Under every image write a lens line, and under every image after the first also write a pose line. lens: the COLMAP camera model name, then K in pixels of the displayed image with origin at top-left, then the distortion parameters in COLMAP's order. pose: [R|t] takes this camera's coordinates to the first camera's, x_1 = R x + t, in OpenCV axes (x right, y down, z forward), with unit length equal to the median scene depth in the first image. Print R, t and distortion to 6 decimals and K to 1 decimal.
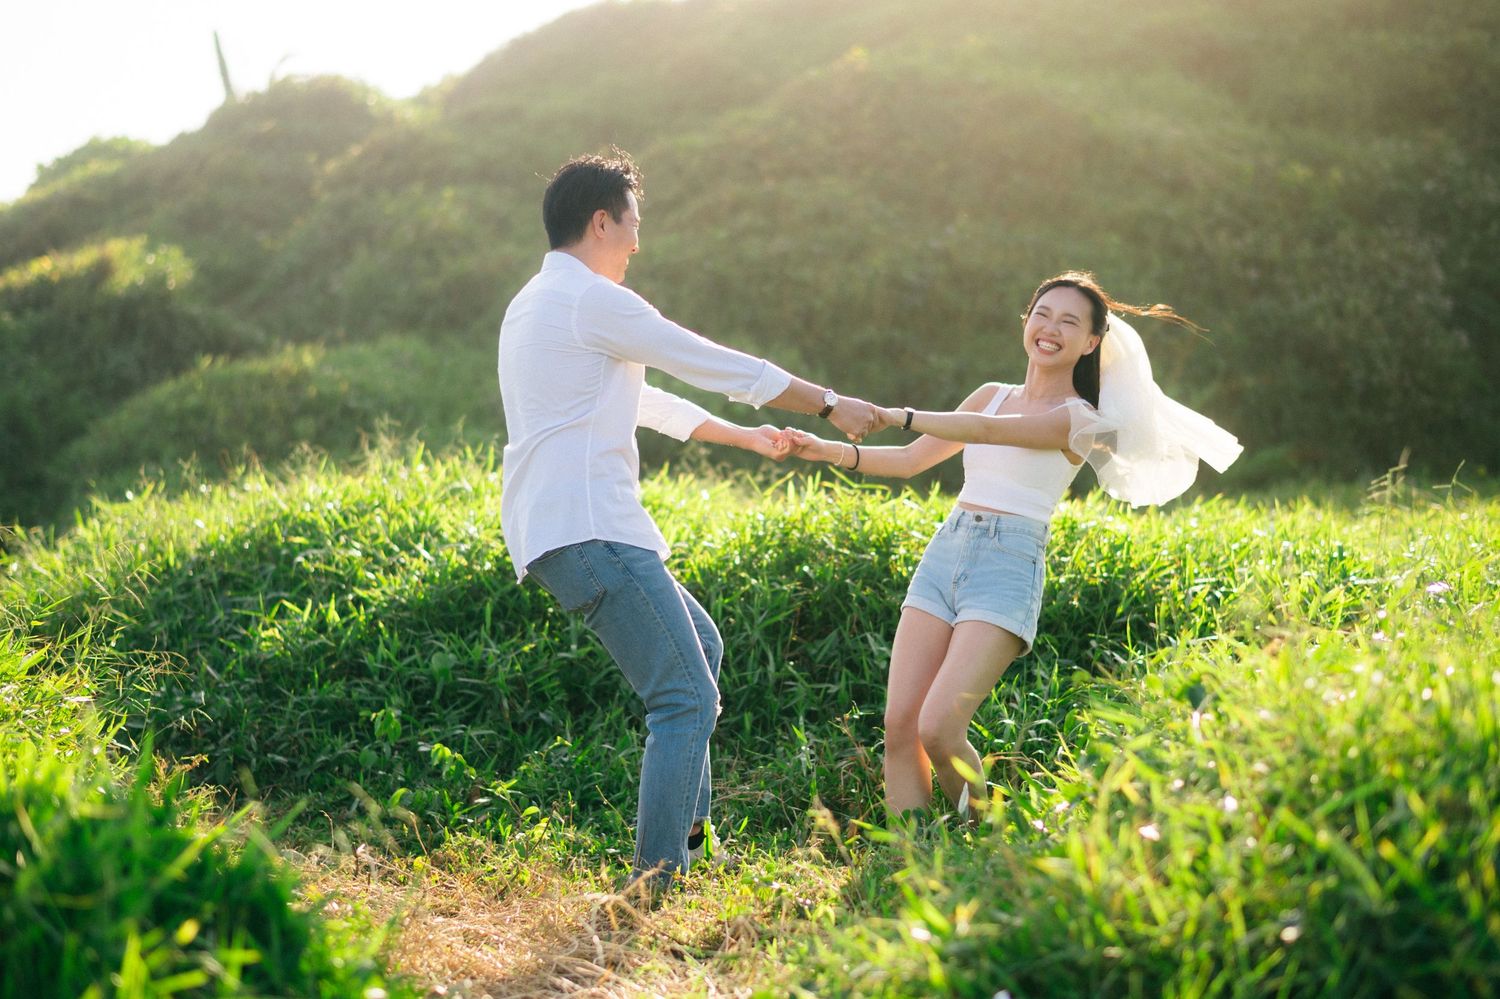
lens RADIAL K [[2542.7, 0, 750.0], [0, 2542.7, 499.5], [0, 0, 1]] dist [0.038857, 0.059447]
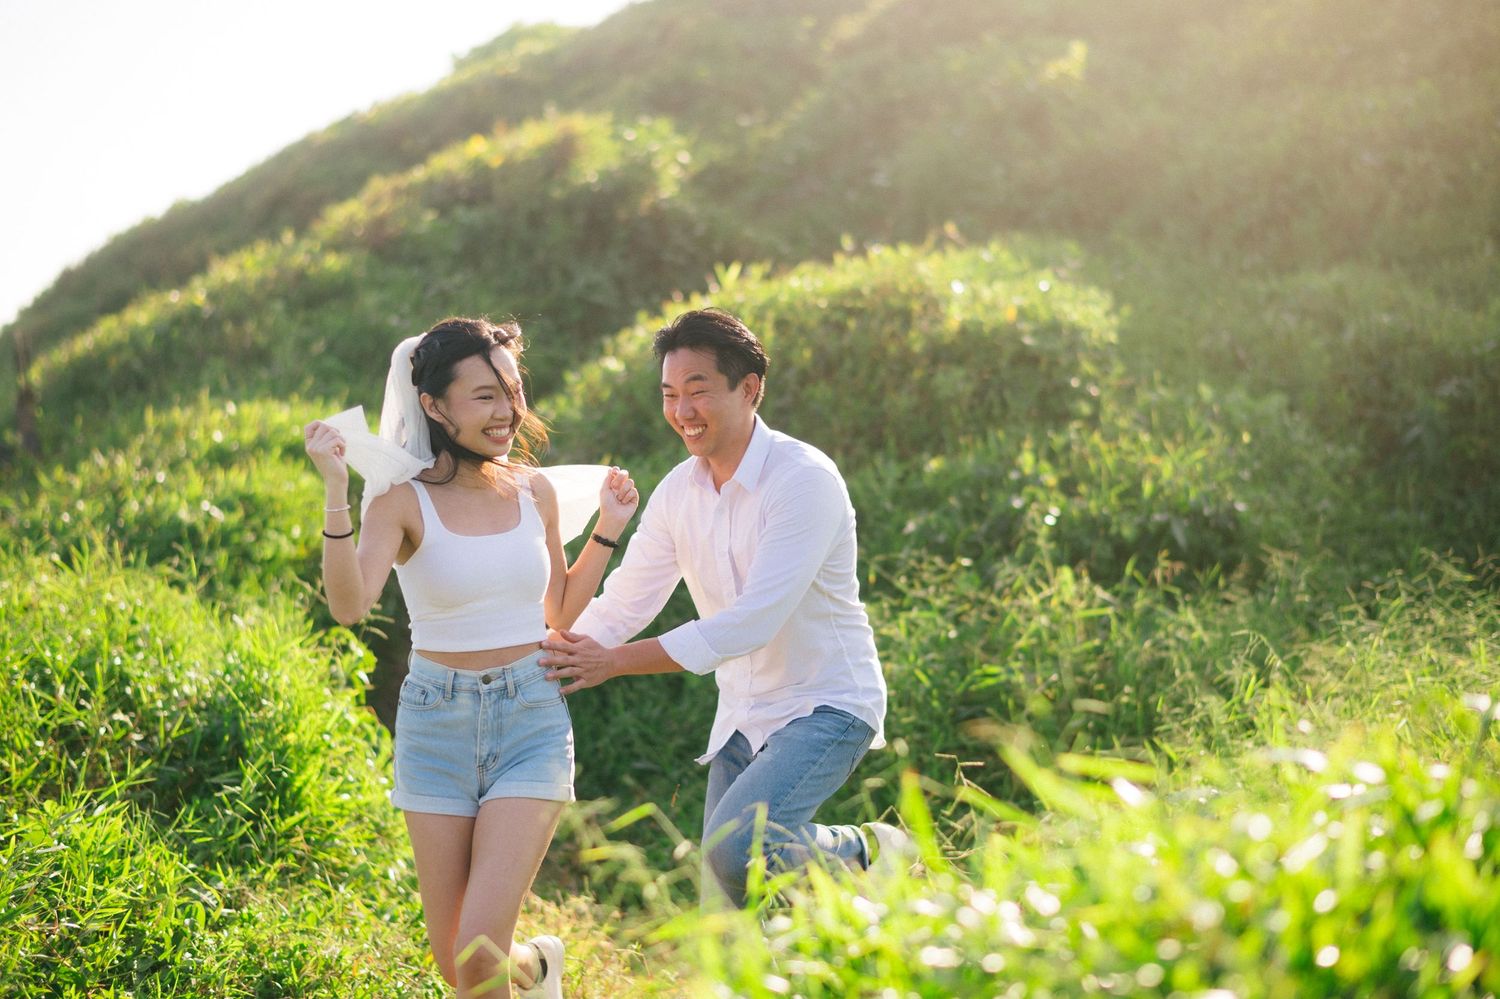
lens RADIAL K [[2542.7, 0, 750.0], [0, 2542.7, 499.5], [0, 0, 1]] dist [0.038857, 0.059447]
pose [[0.989266, 0.014601, -0.145397, -0.098324], [-0.011117, 0.999632, 0.024744, -0.012127], [0.145704, -0.022862, 0.989064, 0.309816]]
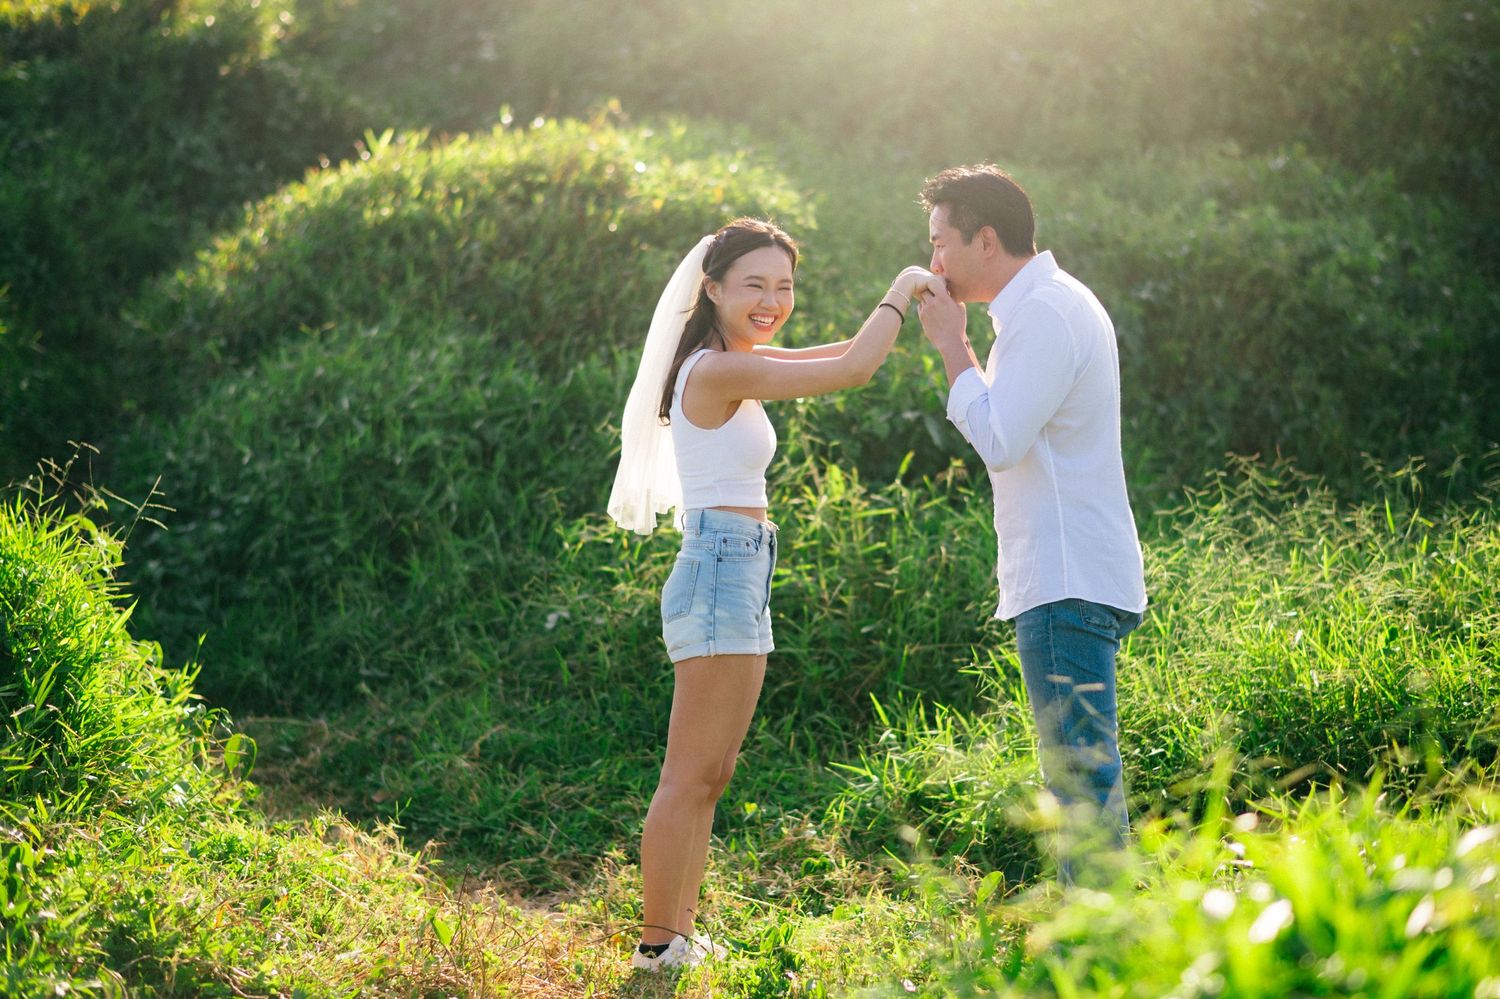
lens RADIAL K [[2542.7, 0, 750.0], [0, 2542.7, 499.5], [0, 0, 1]] dist [0.038857, 0.059447]
pose [[0.996476, 0.037743, 0.074908, -0.144548], [-0.042075, 0.997480, 0.057120, -0.008124], [-0.072564, -0.060071, 0.995553, 0.338404]]
